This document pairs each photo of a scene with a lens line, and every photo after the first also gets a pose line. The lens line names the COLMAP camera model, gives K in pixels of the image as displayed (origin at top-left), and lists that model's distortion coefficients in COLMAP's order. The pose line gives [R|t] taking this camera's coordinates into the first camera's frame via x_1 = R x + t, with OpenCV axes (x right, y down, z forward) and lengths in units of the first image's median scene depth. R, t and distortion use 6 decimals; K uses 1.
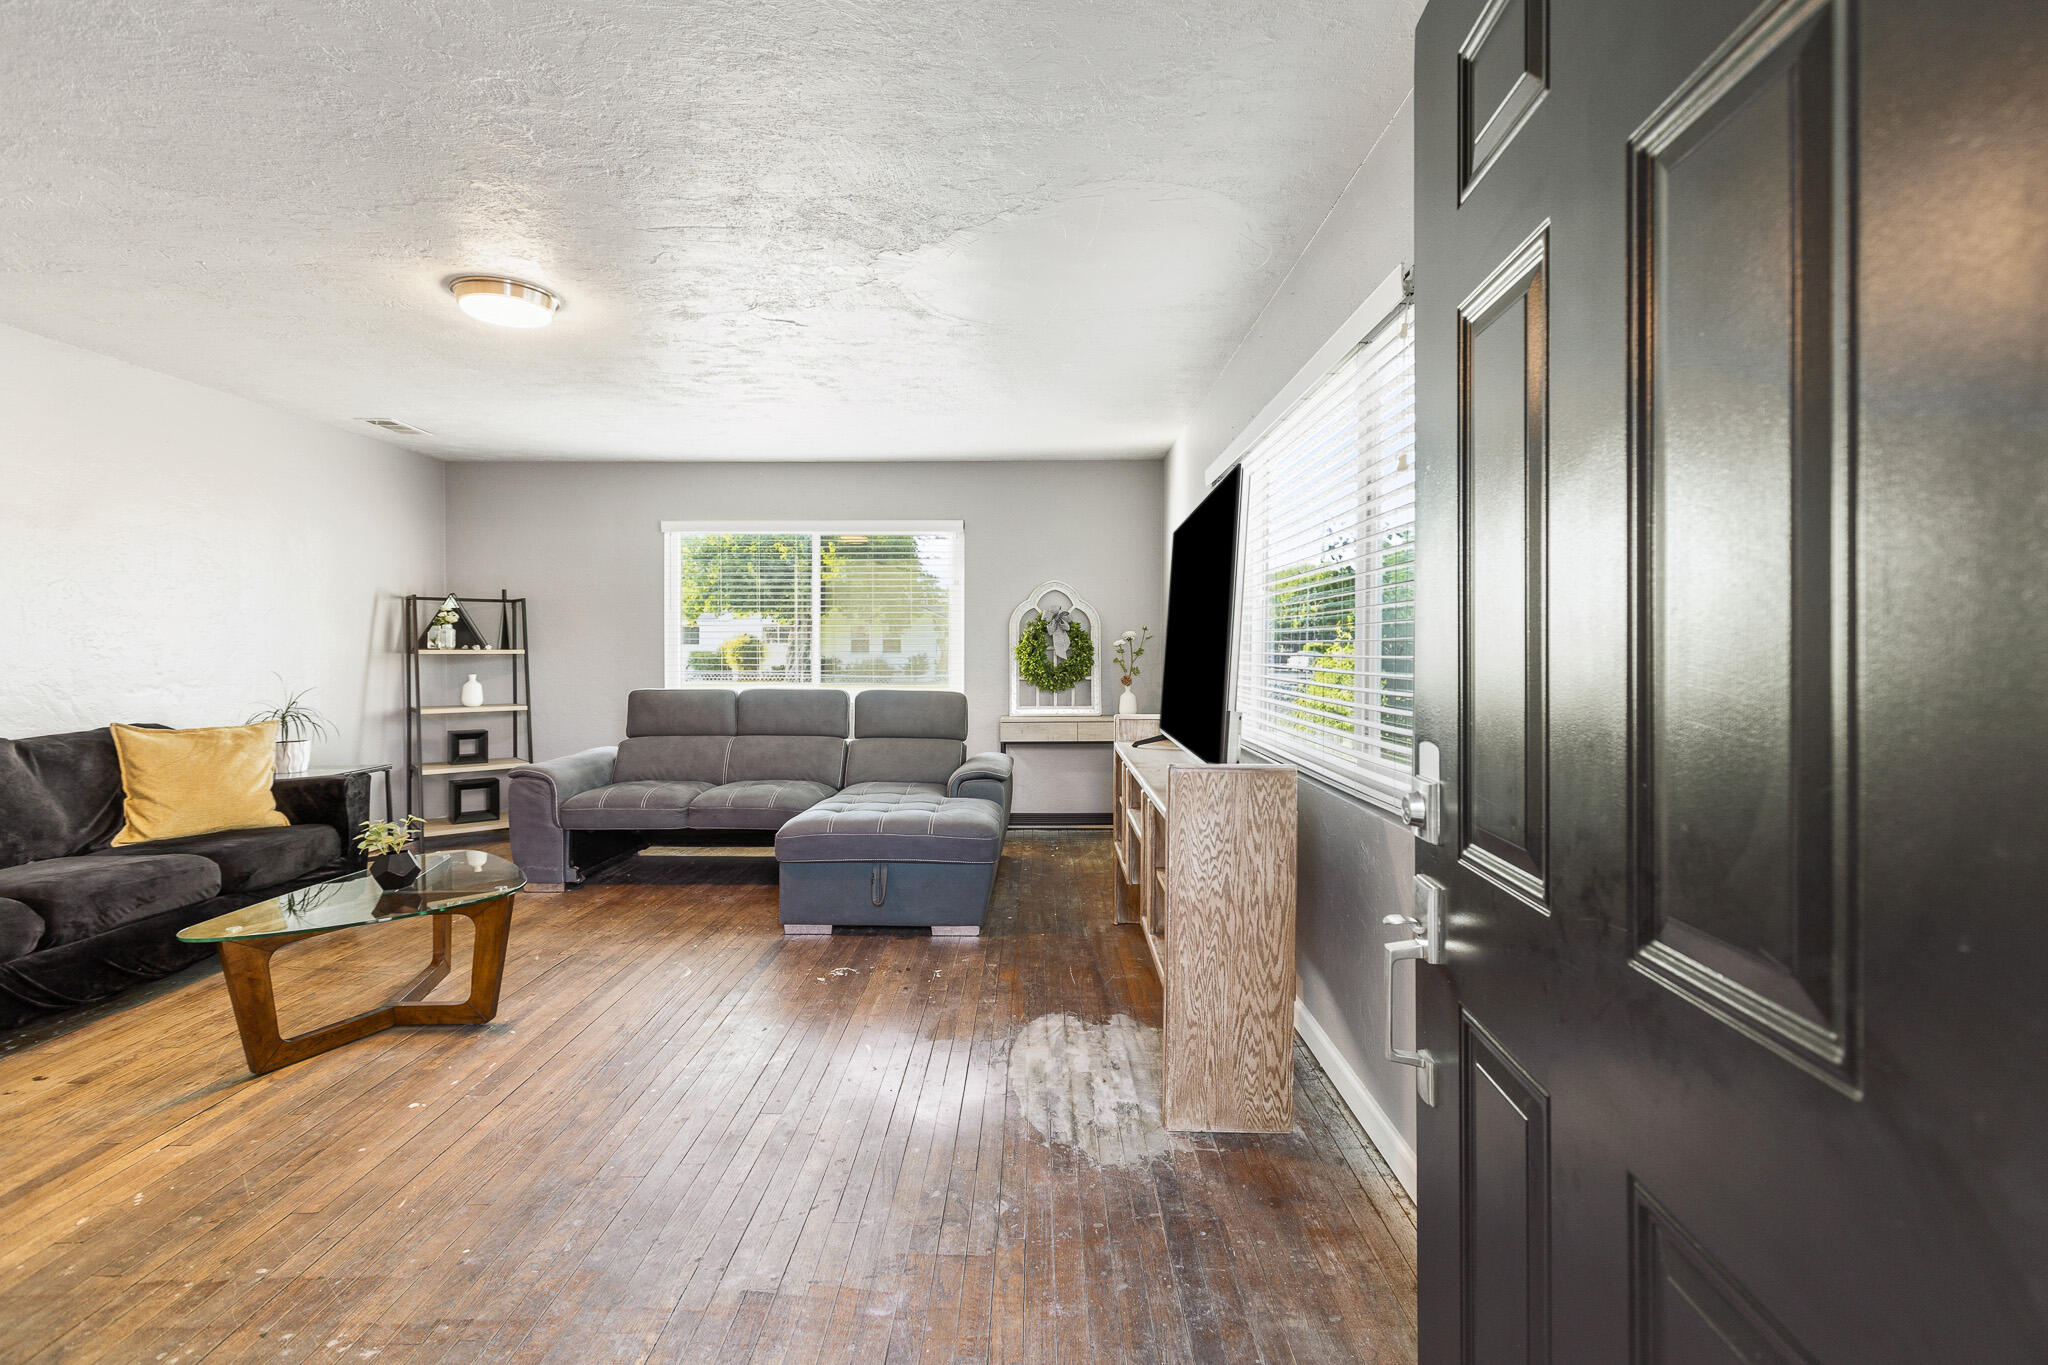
lens RADIAL K [[943.0, 0, 1018.1], [0, 943.0, 660.5], [0, 0, 1]] dist [-0.000627, 0.000044]
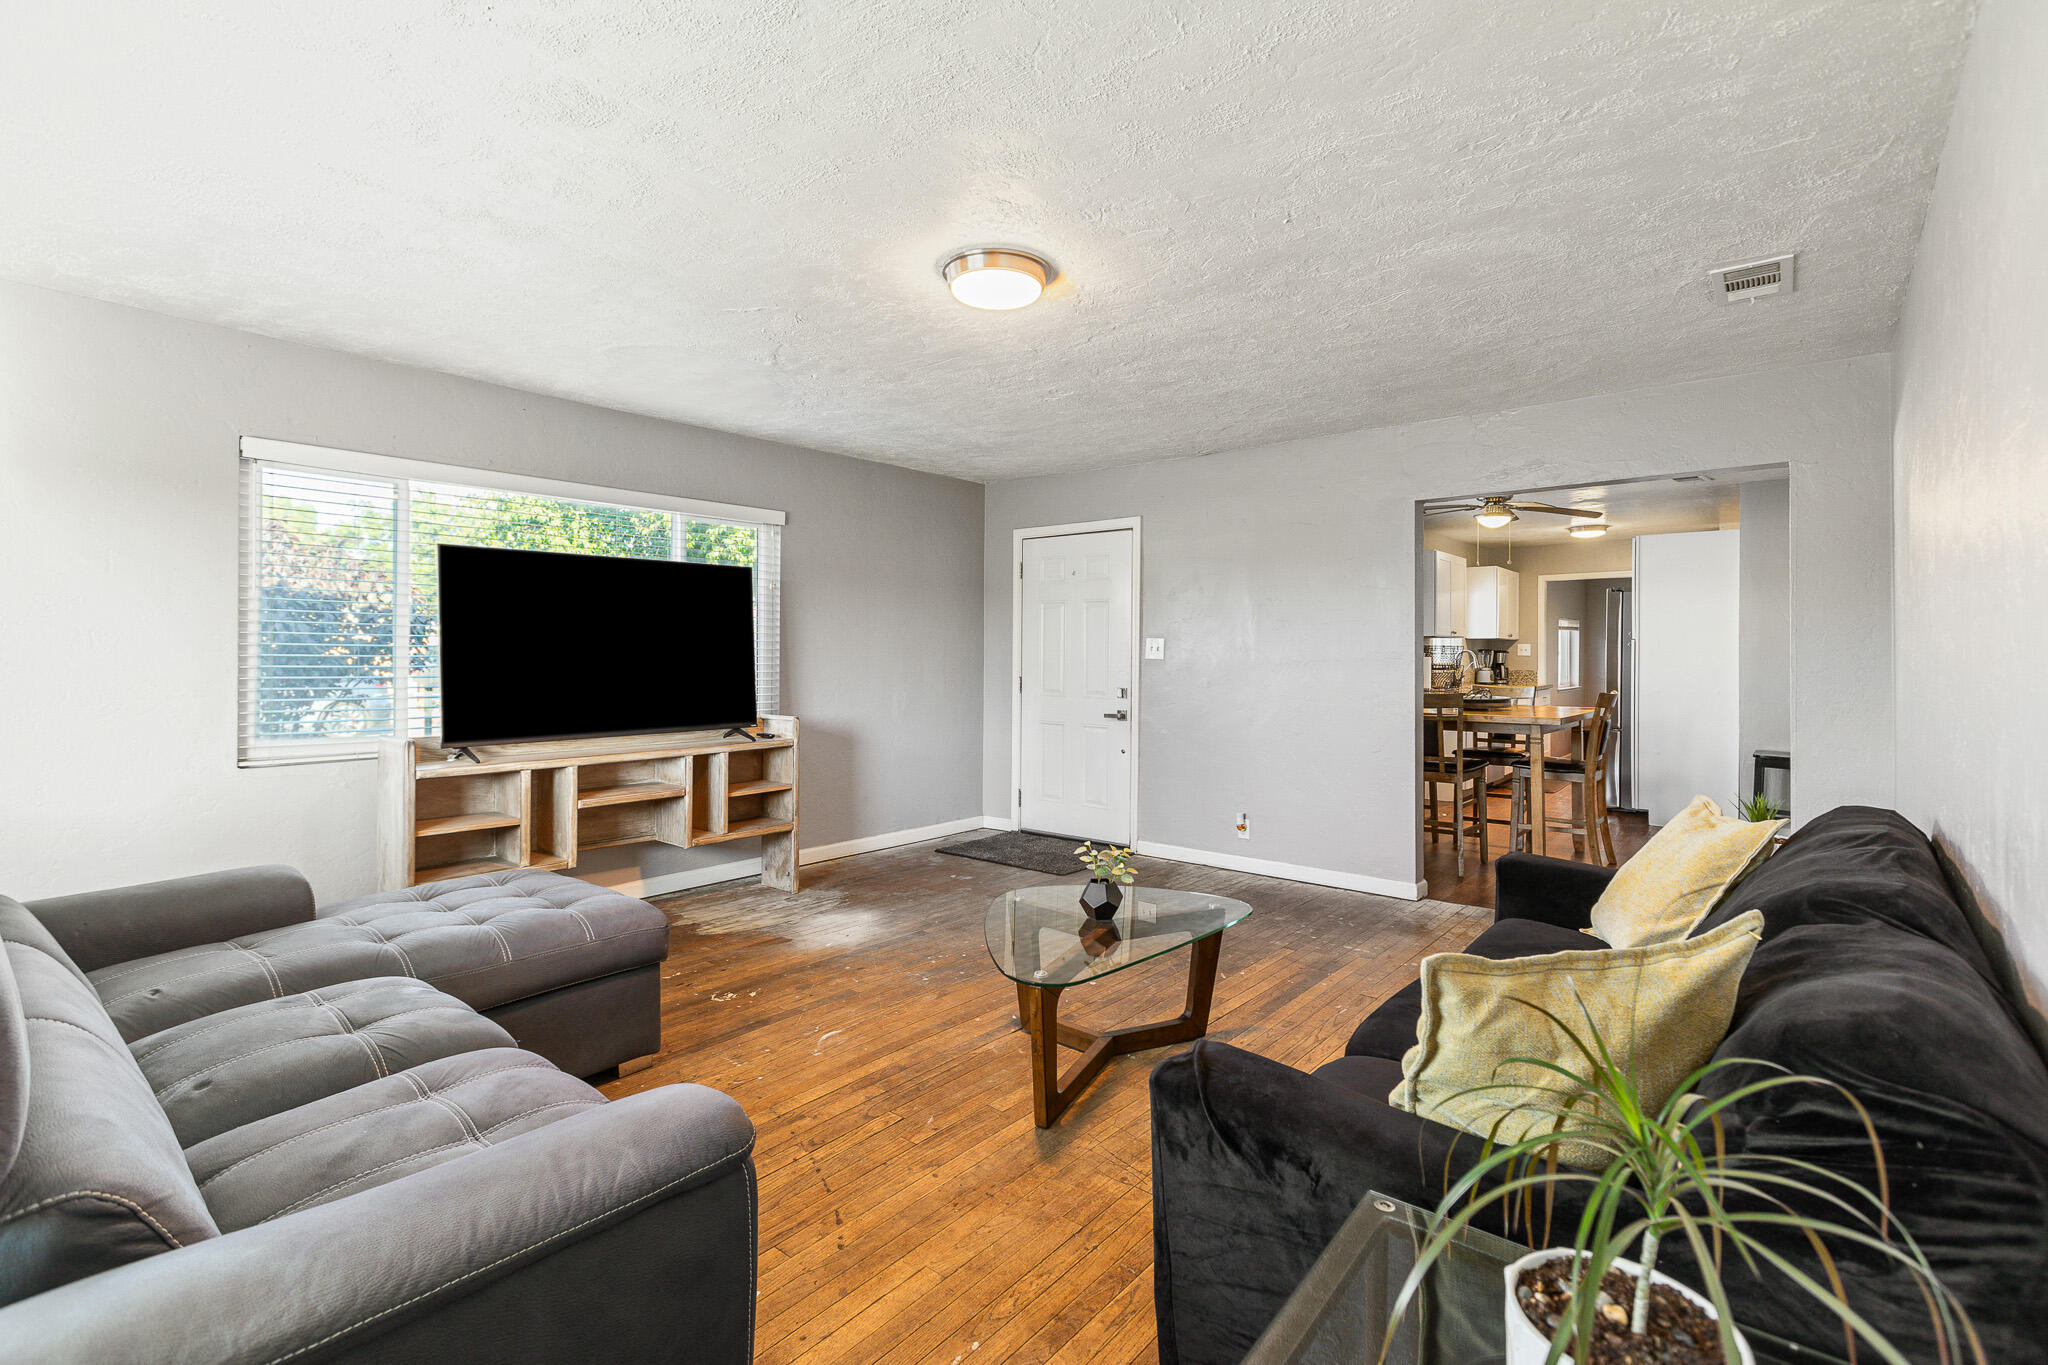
lens RADIAL K [[943.0, 0, 1018.1], [0, 943.0, 660.5], [0, 0, 1]] dist [-0.000627, 0.000044]
pose [[-0.788595, -0.005675, 0.614887, -1.173893], [-0.005729, 0.999982, 0.001881, -0.026736], [-0.614886, -0.002039, -0.788613, 1.808931]]
